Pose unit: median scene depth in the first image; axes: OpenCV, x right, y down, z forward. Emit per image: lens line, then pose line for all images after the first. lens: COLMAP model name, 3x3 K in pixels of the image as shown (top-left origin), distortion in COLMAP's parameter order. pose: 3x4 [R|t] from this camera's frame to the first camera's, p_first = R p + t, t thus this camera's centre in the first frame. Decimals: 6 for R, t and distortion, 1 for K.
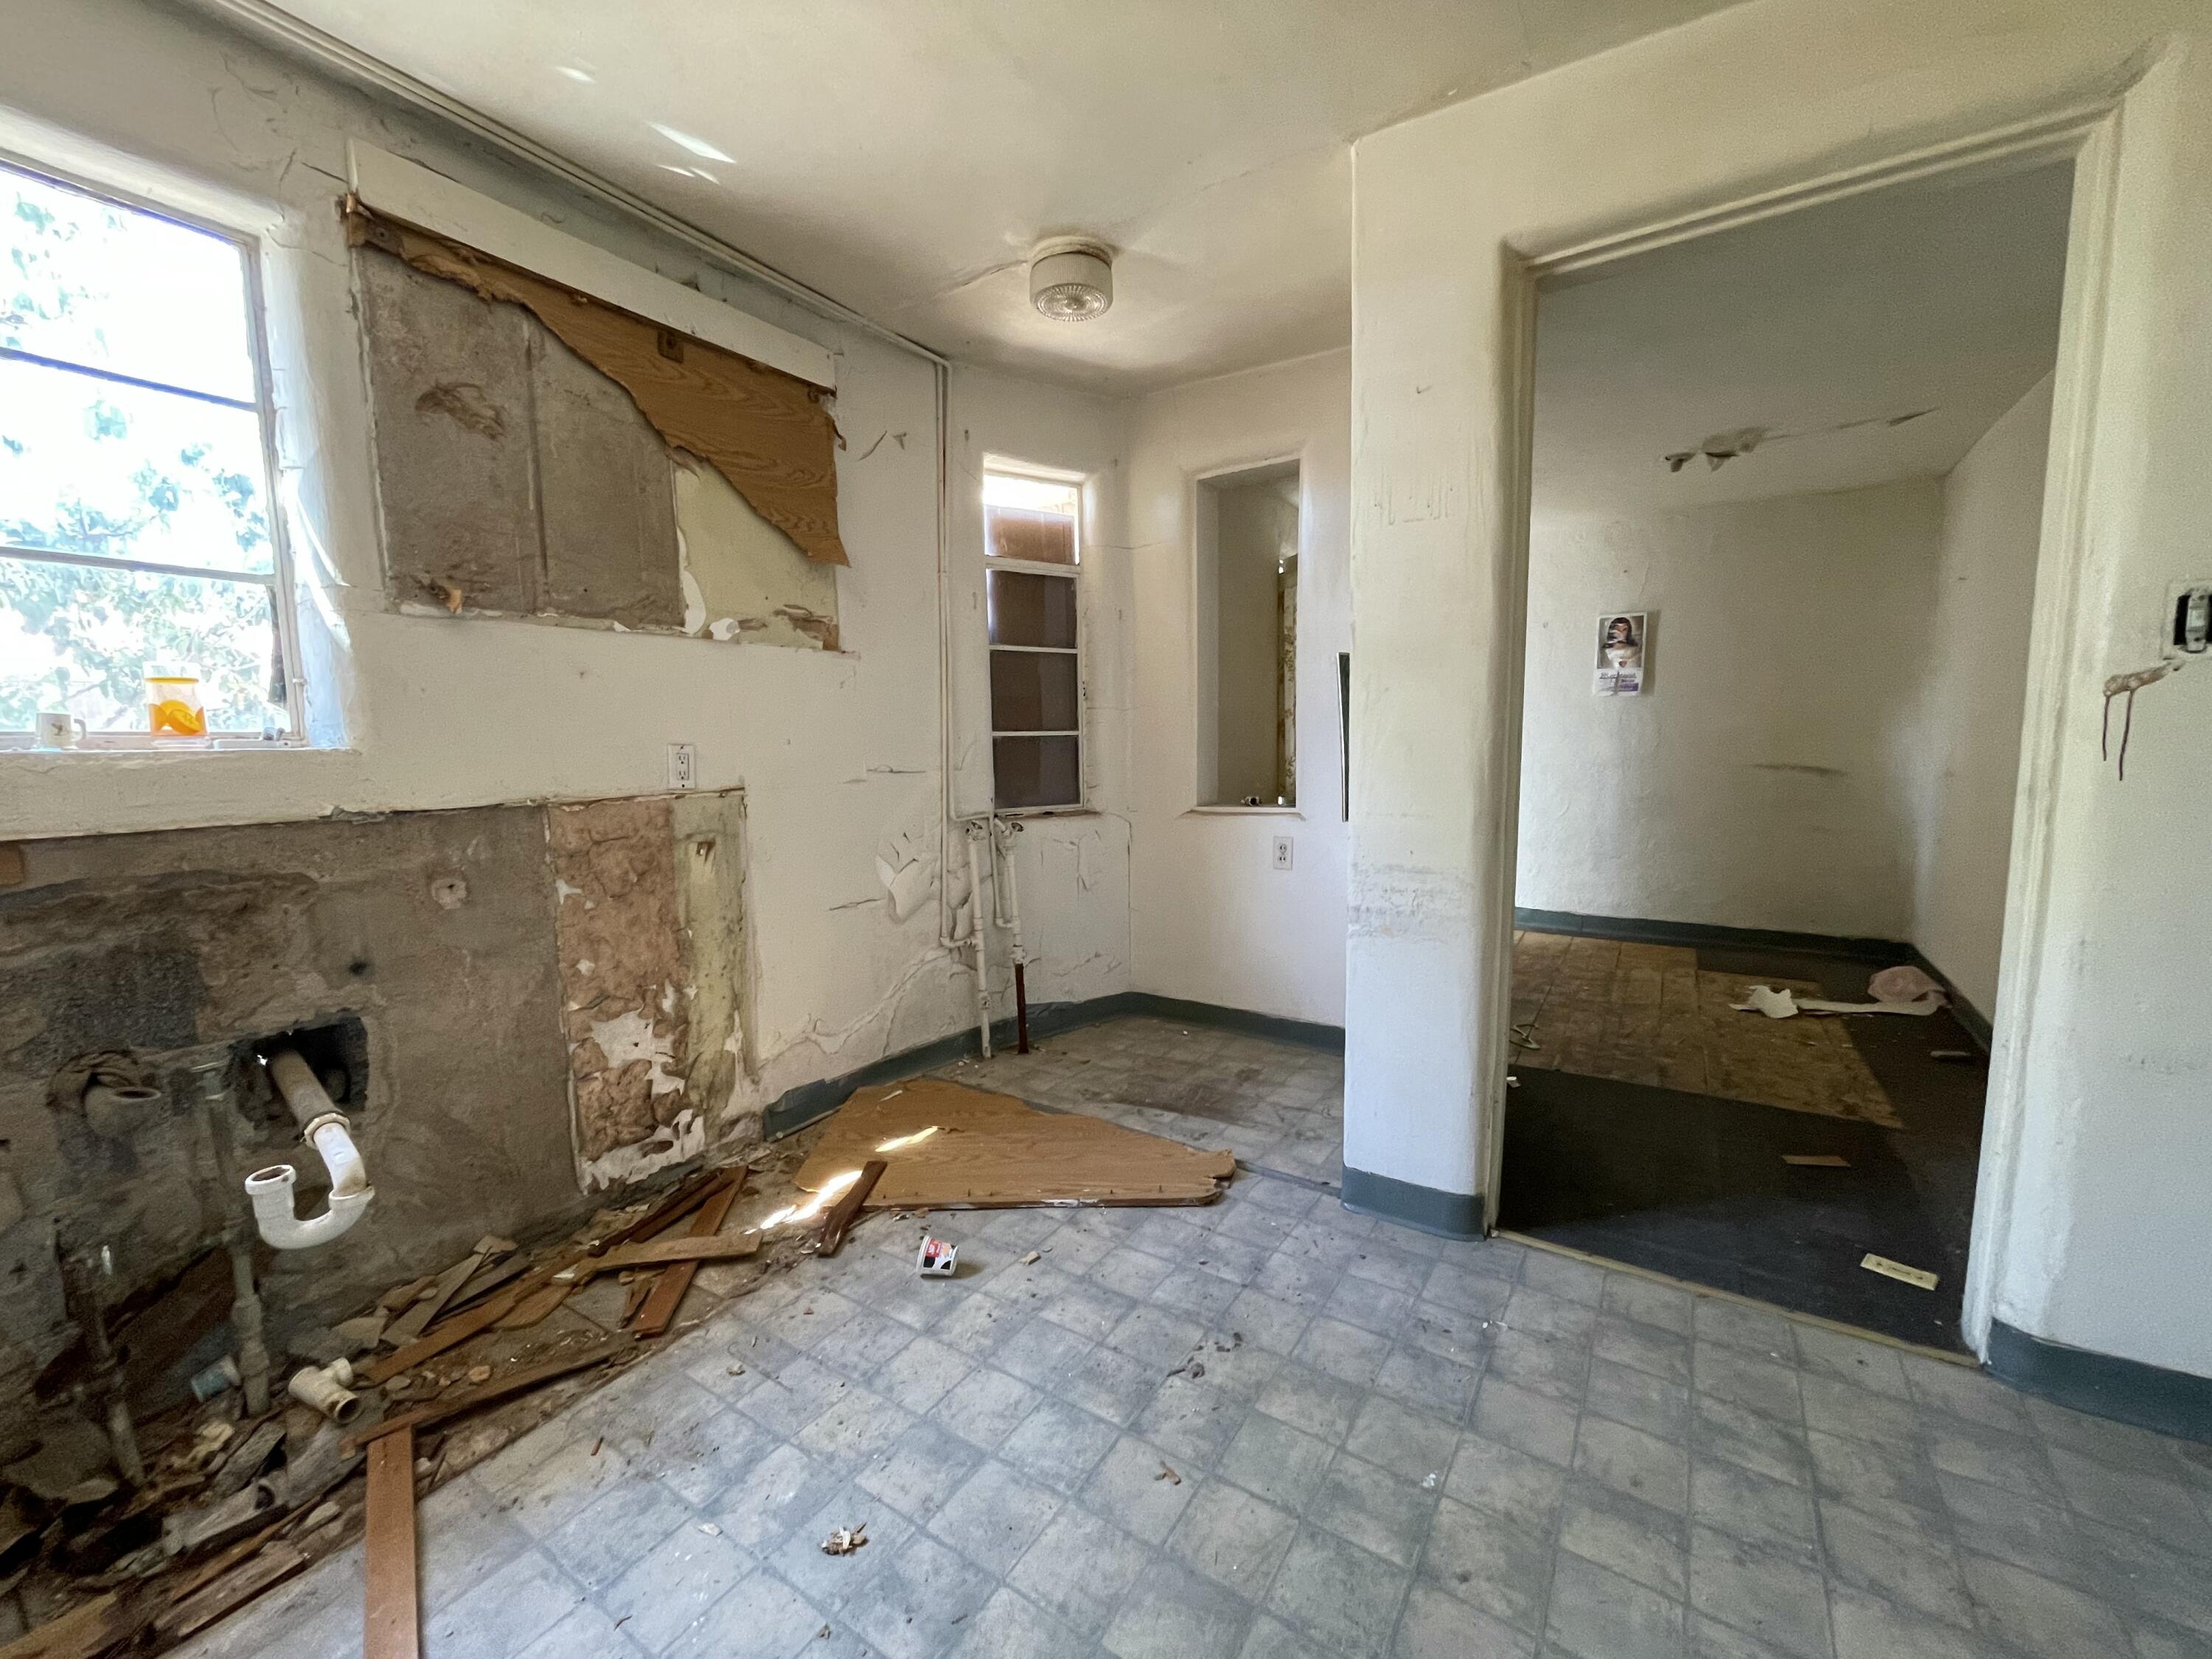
lens RADIAL K [[891.0, 0, 1106.8], [0, 891.0, 833.7], [0, 0, 1]] dist [-0.001294, 0.000245]
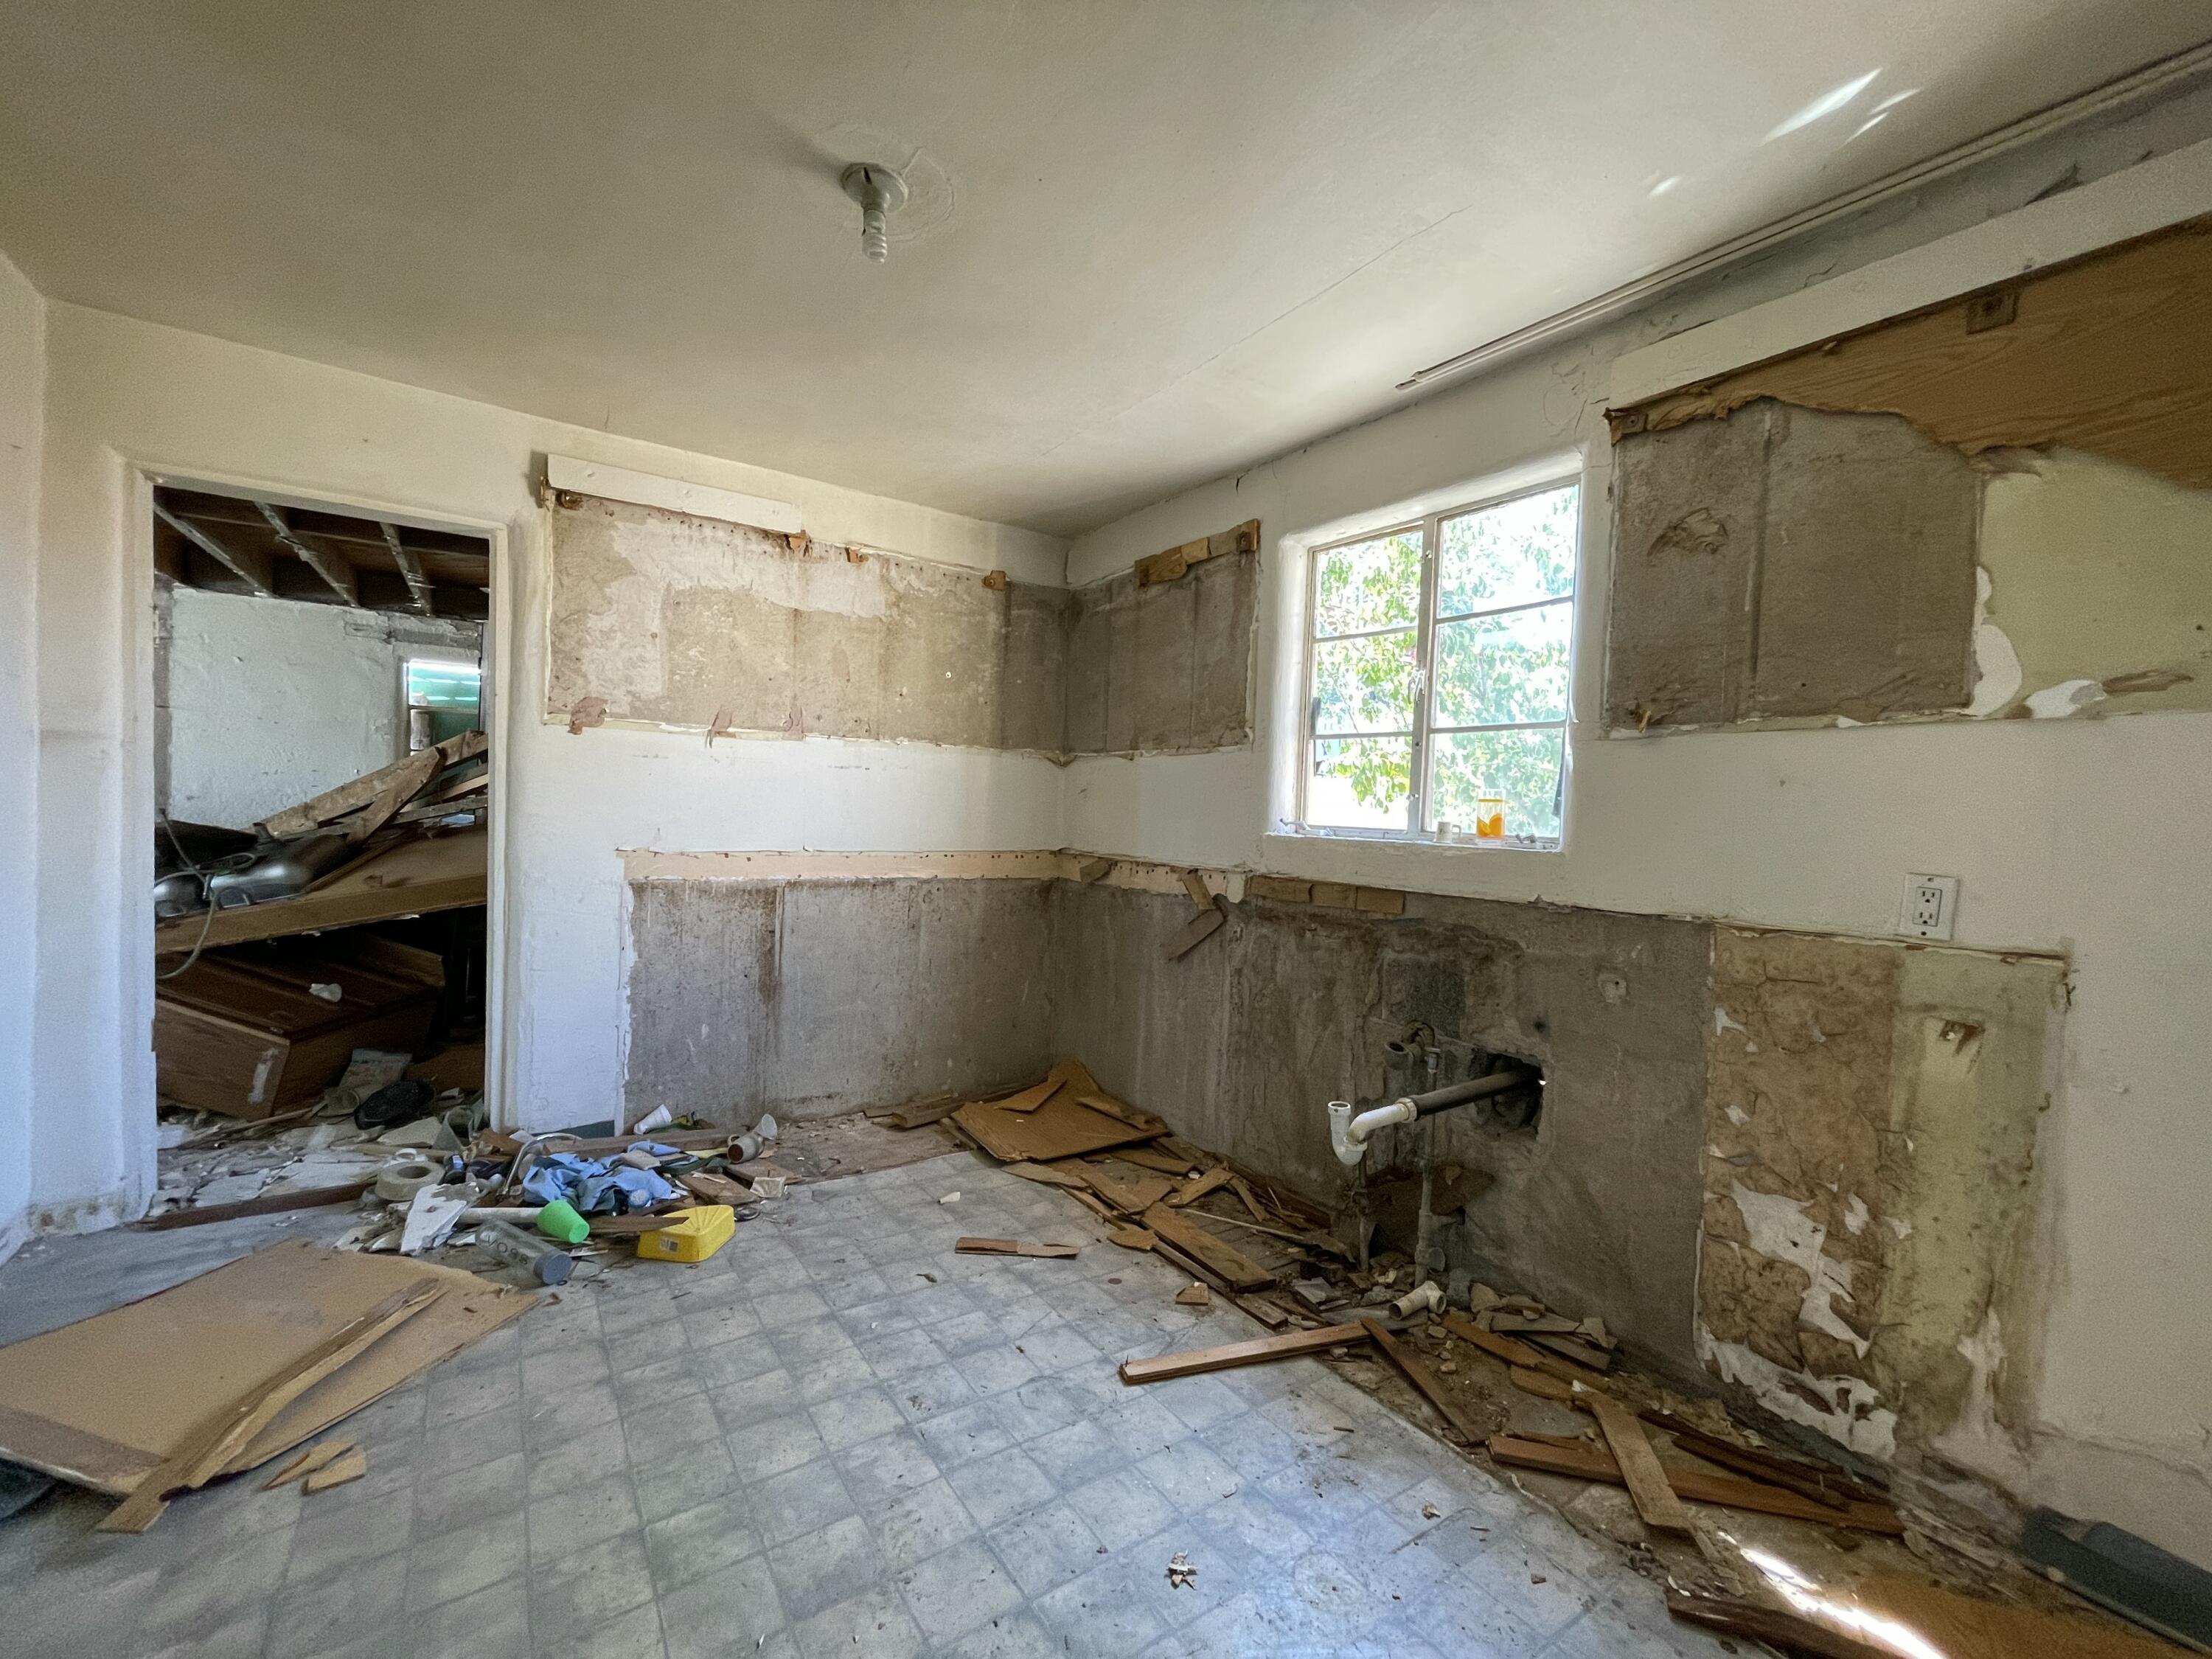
lens RADIAL K [[891.0, 0, 1102.8], [0, 891.0, 832.8], [0, 0, 1]] dist [-0.001294, 0.000245]
pose [[-0.373053, 0.024192, -0.927494, 0.445832], [-0.129877, 0.988456, 0.078021, -0.111183], [0.918675, 0.149566, -0.365605, 0.704284]]
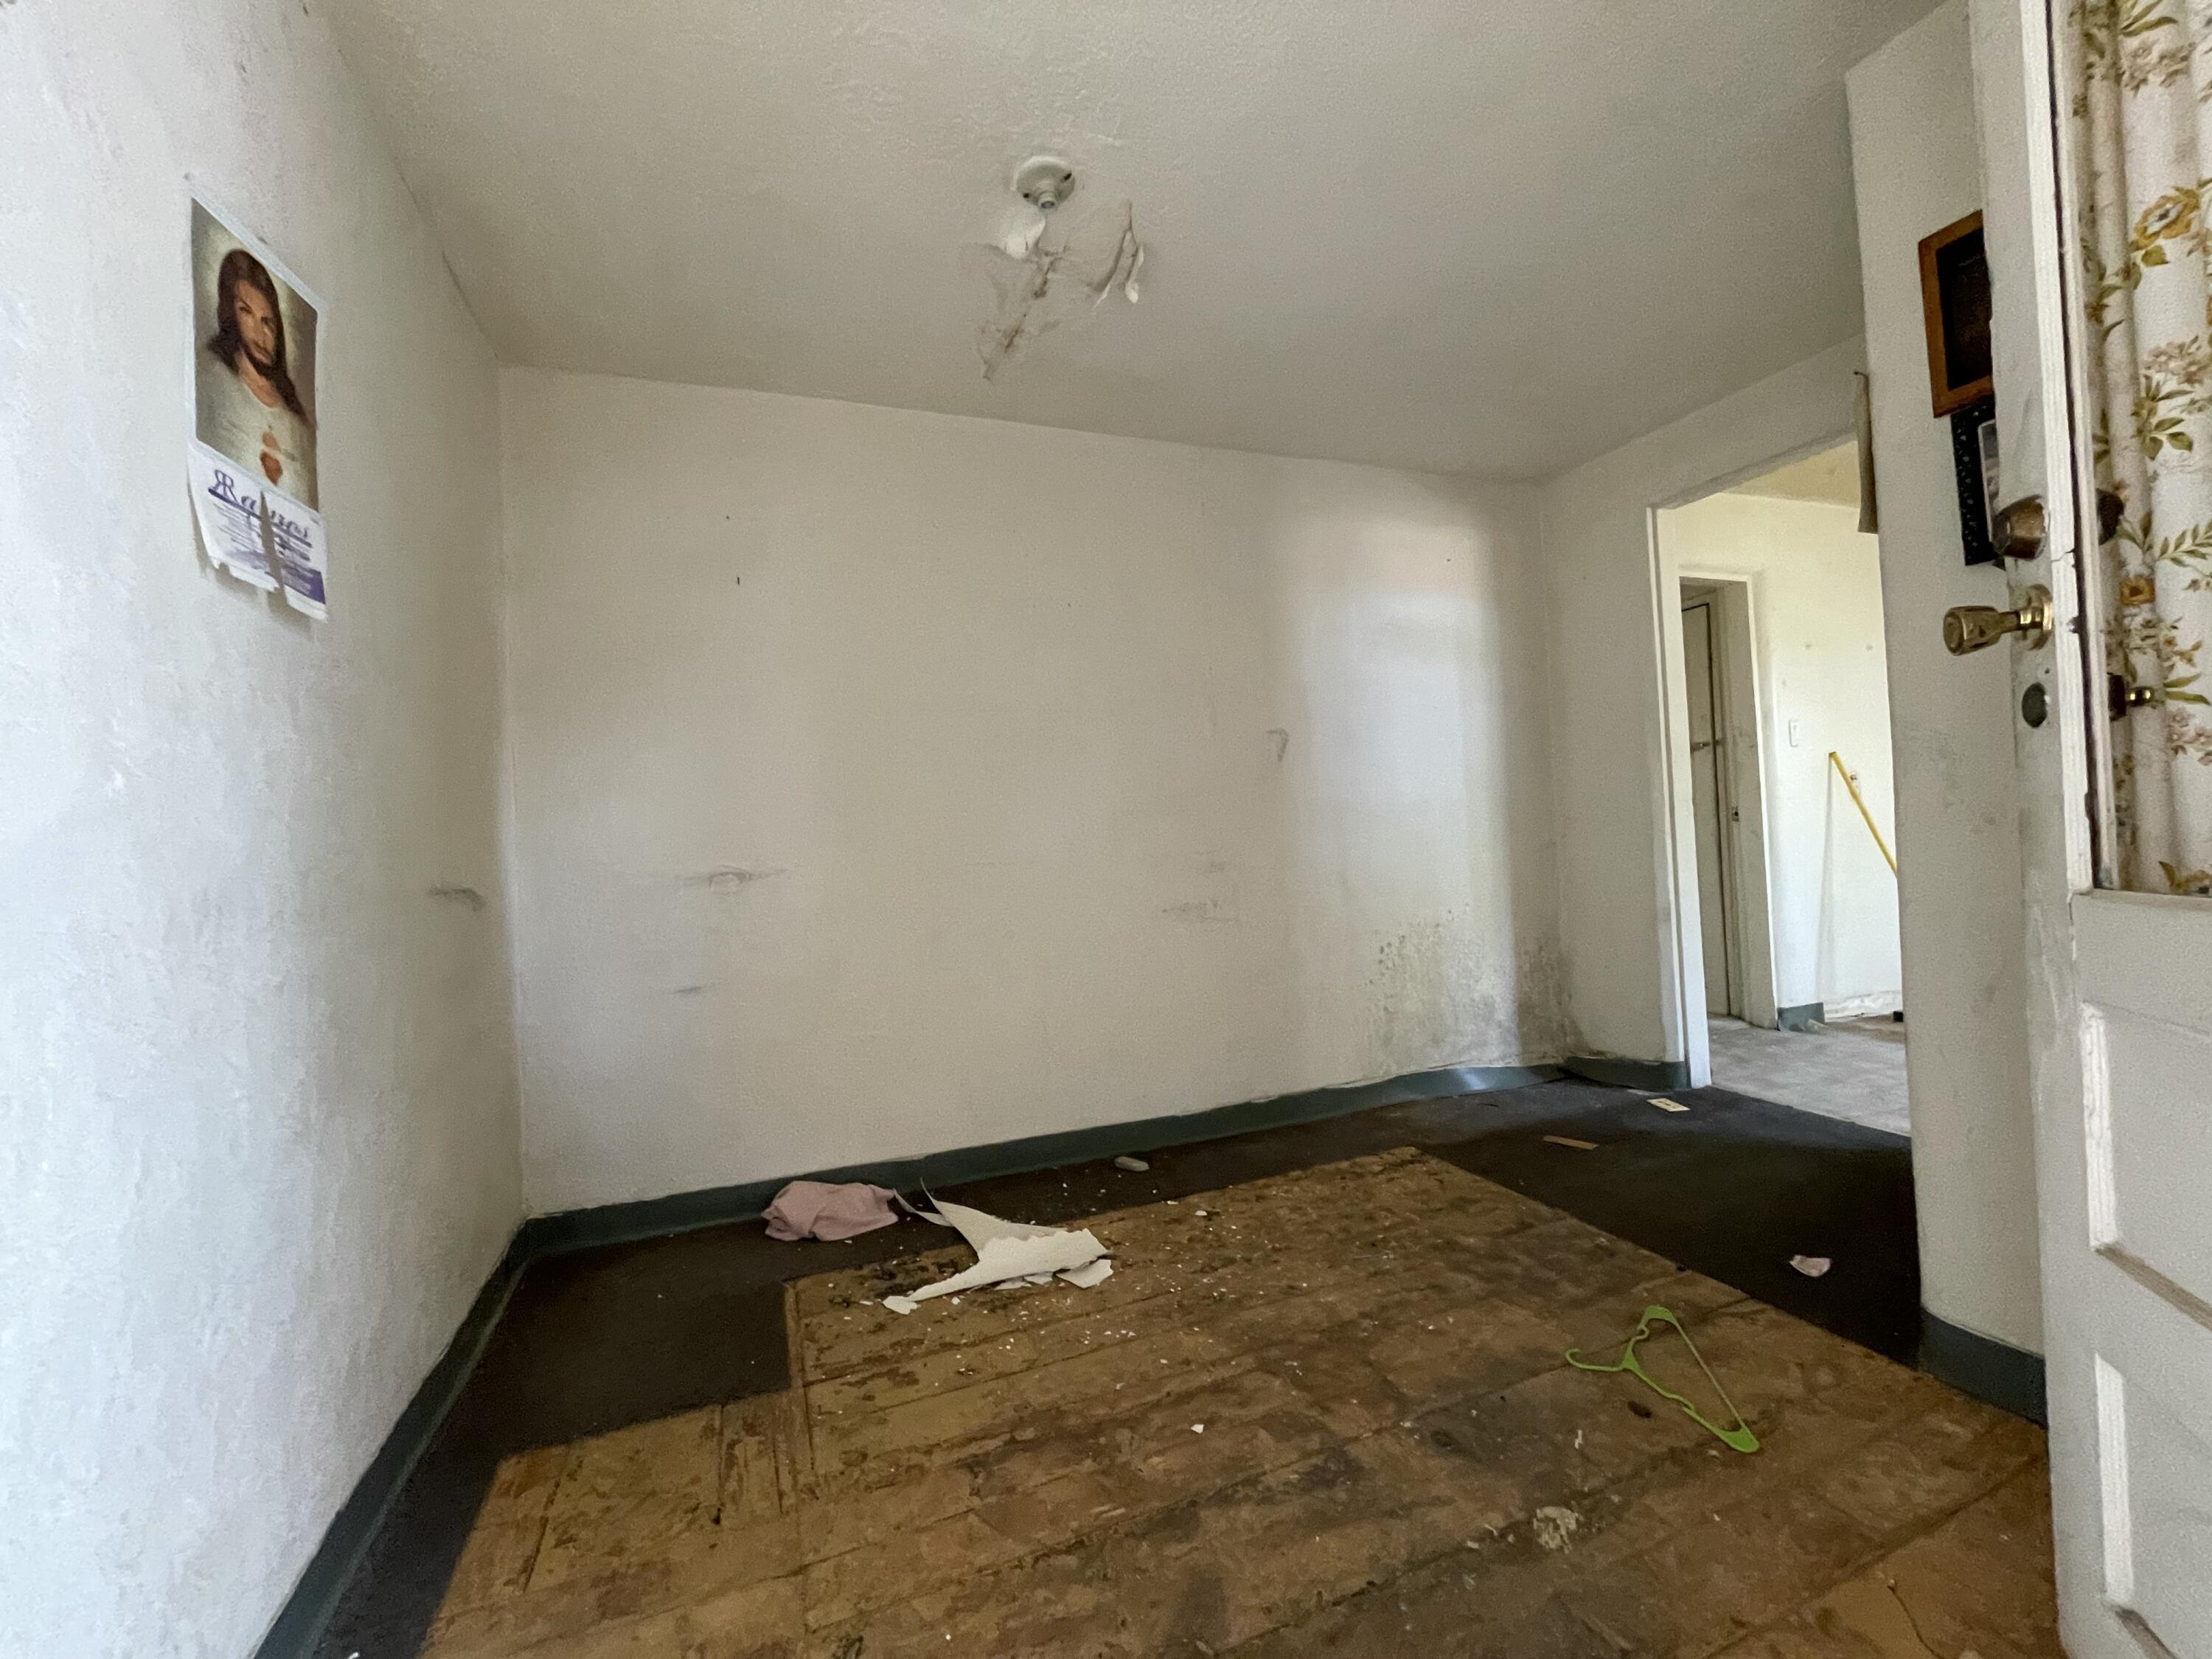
lens RADIAL K [[891.0, 0, 1100.4], [0, 891.0, 827.9], [0, 0, 1]] dist [-0.001294, 0.000245]
pose [[-0.807192, 0.054174, 0.587797, 0.605837], [0.113534, 0.991436, 0.064536, -0.198360], [-0.579267, 0.118828, -0.806430, 2.349820]]
